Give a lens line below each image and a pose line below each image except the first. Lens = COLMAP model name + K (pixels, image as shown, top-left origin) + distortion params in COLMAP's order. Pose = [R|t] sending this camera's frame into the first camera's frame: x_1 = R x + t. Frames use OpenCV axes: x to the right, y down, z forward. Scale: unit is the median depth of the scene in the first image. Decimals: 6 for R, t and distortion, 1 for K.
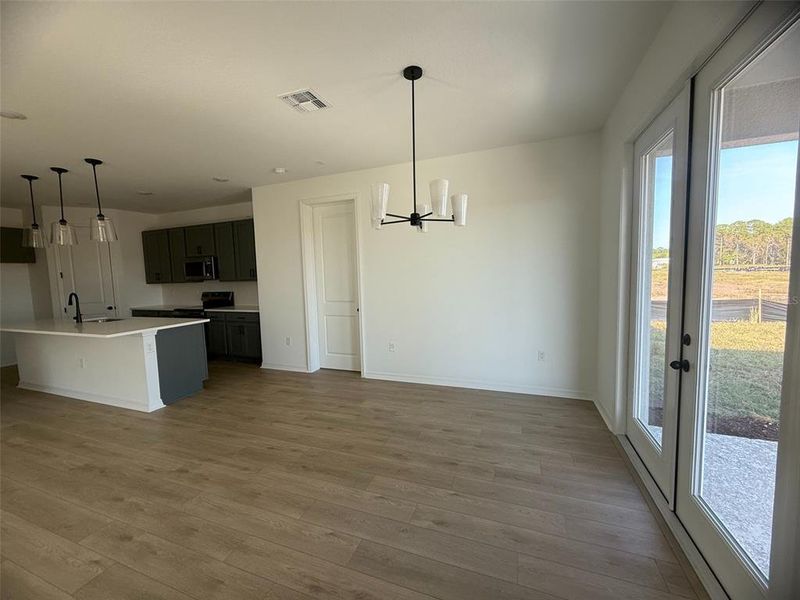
lens RADIAL K [[321.2, 0, 398.5], [0, 321.2, 298.5], [0, 0, 1]] dist [0.002357, -0.000090]
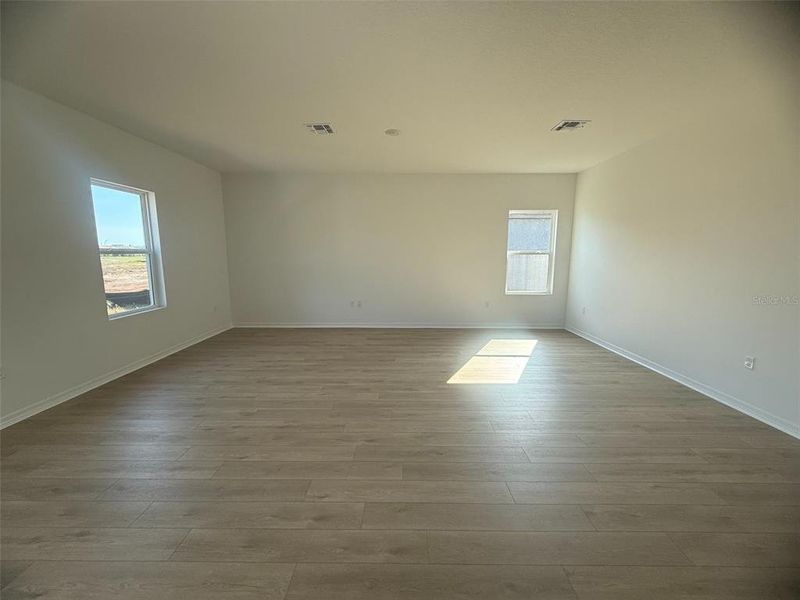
lens RADIAL K [[321.2, 0, 398.5], [0, 321.2, 298.5], [0, 0, 1]] dist [0.002357, -0.000090]
pose [[-0.936722, 0.082228, -0.340280, -0.436611], [0.003620, 0.974246, 0.225460, -0.064555], [0.350056, 0.209962, -0.912895, 1.007699]]
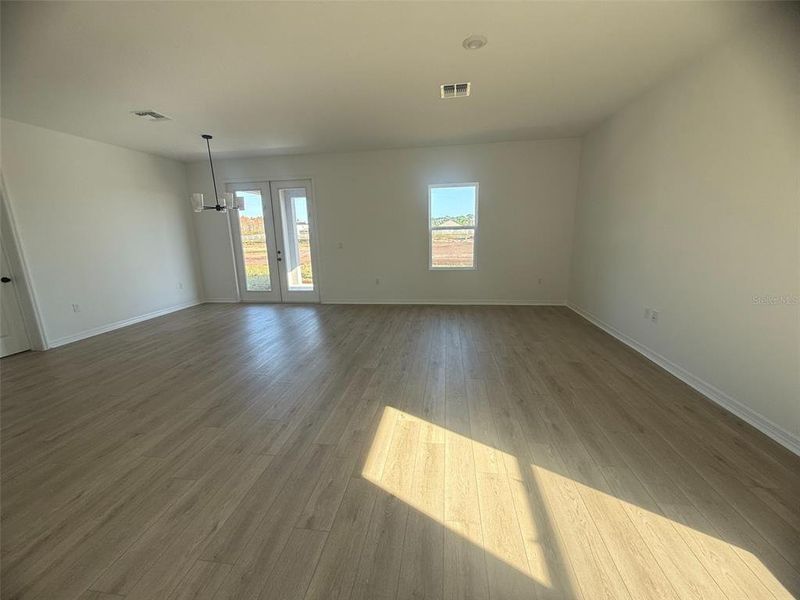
lens RADIAL K [[321.2, 0, 398.5], [0, 321.2, 298.5], [0, 0, 1]] dist [0.002357, -0.000090]
pose [[-0.219713, -0.165174, 0.961480, -1.659701], [0.105922, 0.975697, 0.191822, 0.040455], [-0.969797, 0.143987, -0.196878, 0.232490]]
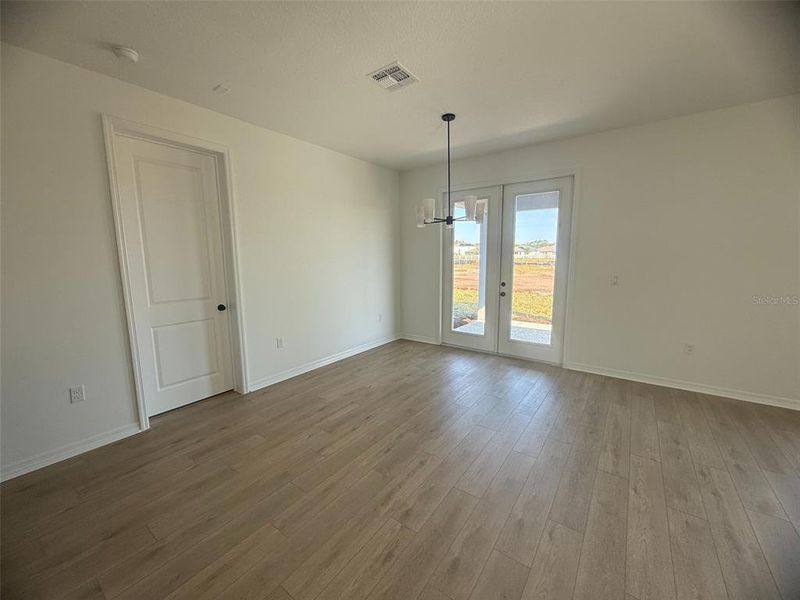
lens RADIAL K [[321.2, 0, 398.5], [0, 321.2, 298.5], [0, 0, 1]] dist [0.002357, -0.000090]
pose [[0.264255, -0.101680, 0.959078, -1.001254], [0.073500, 0.993658, 0.085095, -0.027116], [-0.961648, 0.048005, 0.270053, 0.584619]]
